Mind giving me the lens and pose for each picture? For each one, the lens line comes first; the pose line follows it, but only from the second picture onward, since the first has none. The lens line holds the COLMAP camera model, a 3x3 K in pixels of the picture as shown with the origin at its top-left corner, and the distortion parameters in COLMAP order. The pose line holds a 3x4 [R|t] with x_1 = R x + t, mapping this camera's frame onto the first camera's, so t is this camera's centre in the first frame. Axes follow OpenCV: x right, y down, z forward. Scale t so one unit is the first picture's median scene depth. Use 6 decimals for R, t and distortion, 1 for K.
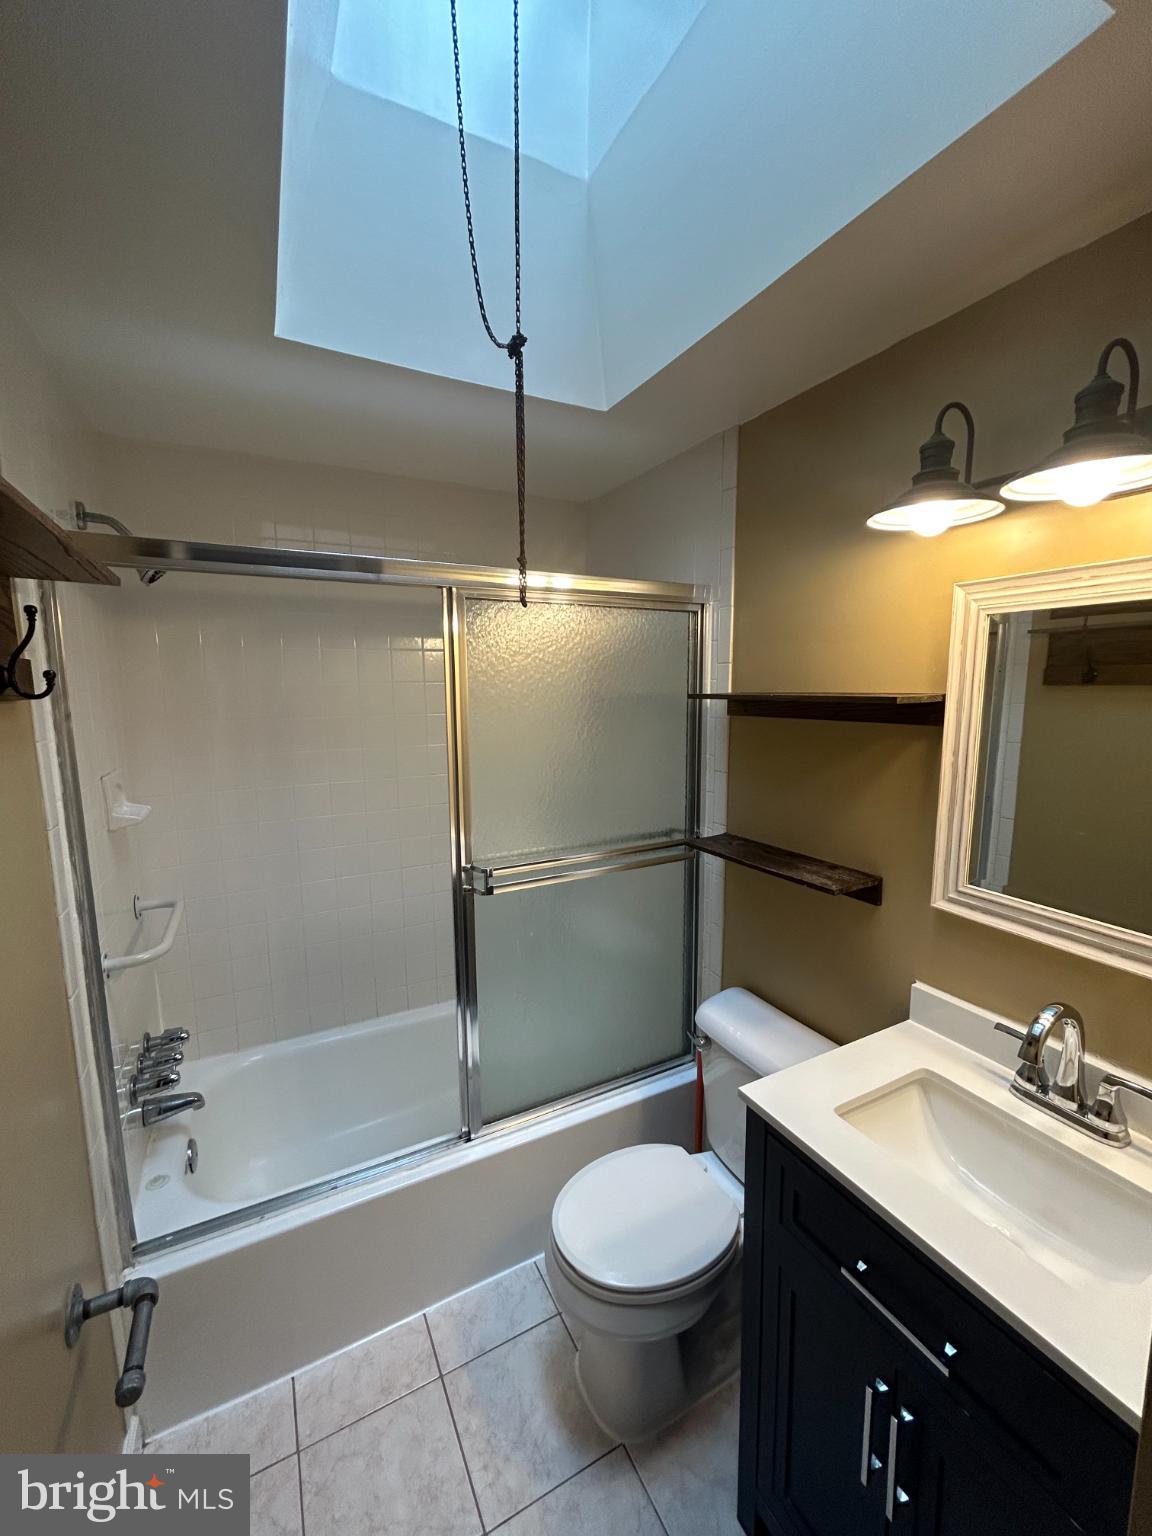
lens RADIAL K [[616.4, 0, 579.1], [0, 616.4, 767.4], [0, 0, 1]] dist [-0.001161, 0.000897]
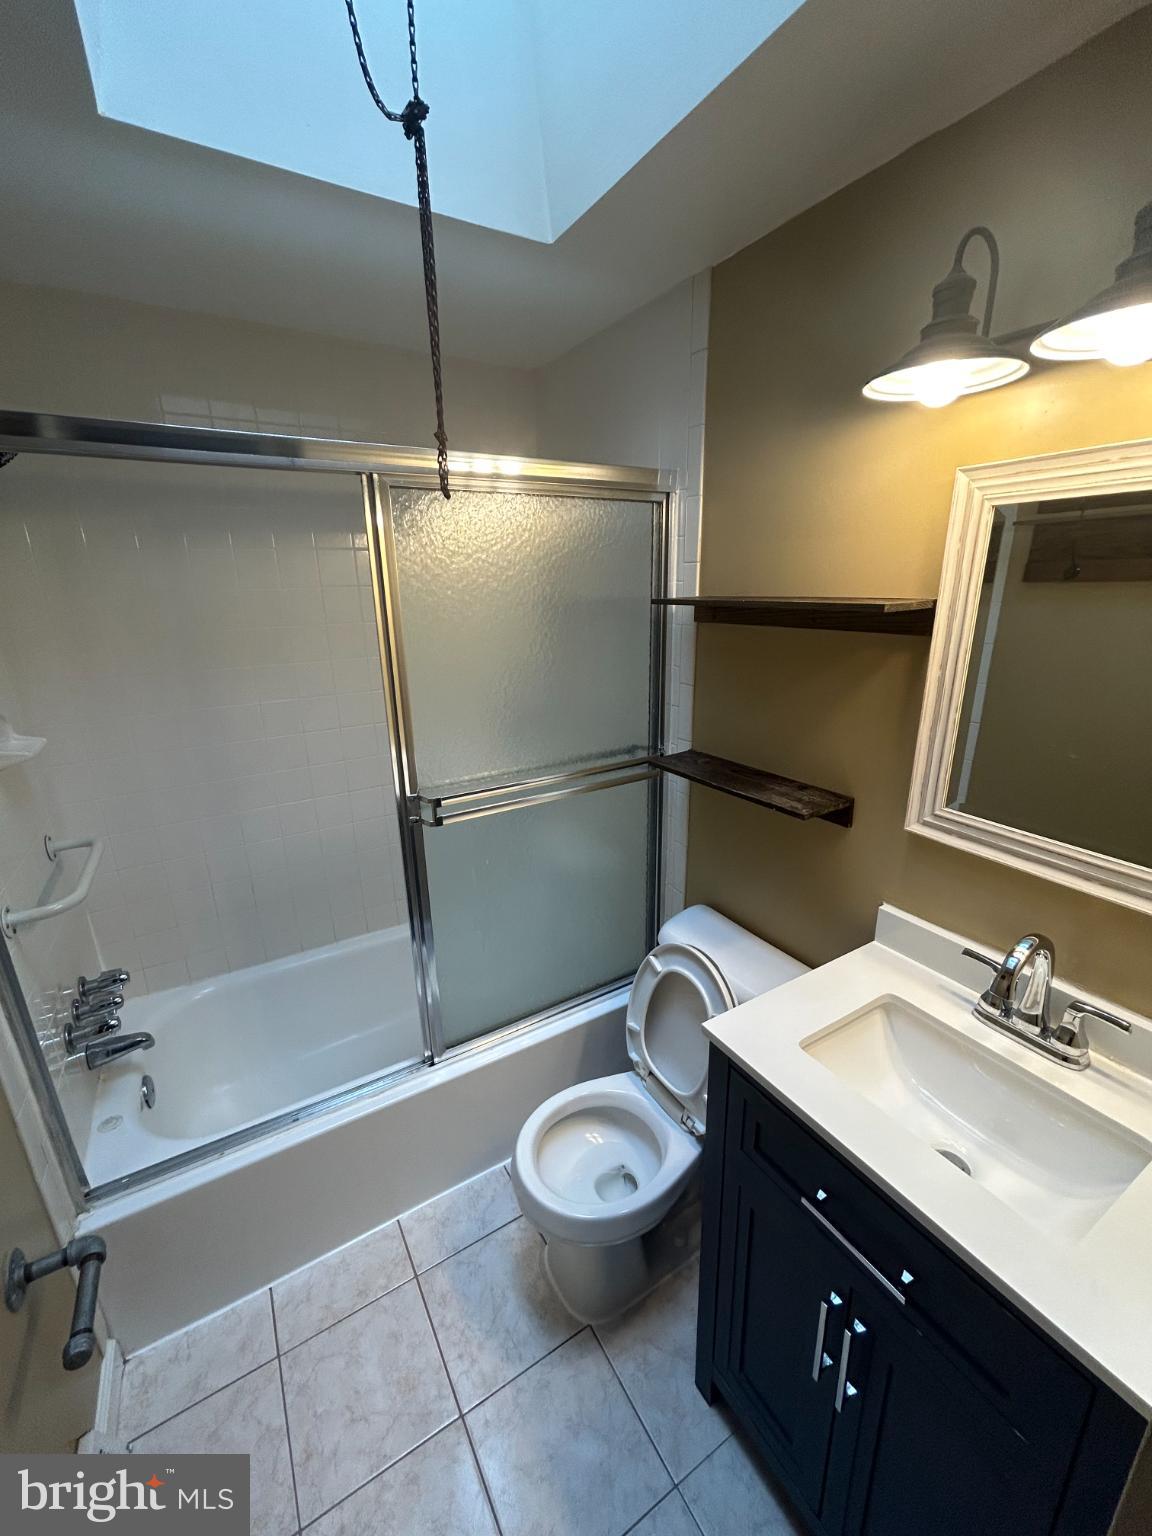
lens RADIAL K [[616.4, 0, 579.1], [0, 616.4, 767.4], [0, 0, 1]] dist [-0.001161, 0.000897]
pose [[0.998228, -0.027017, 0.053023, 0.021093], [0.018194, 0.986894, 0.160344, -0.027847], [-0.056661, -0.159095, 0.985636, 0.098375]]
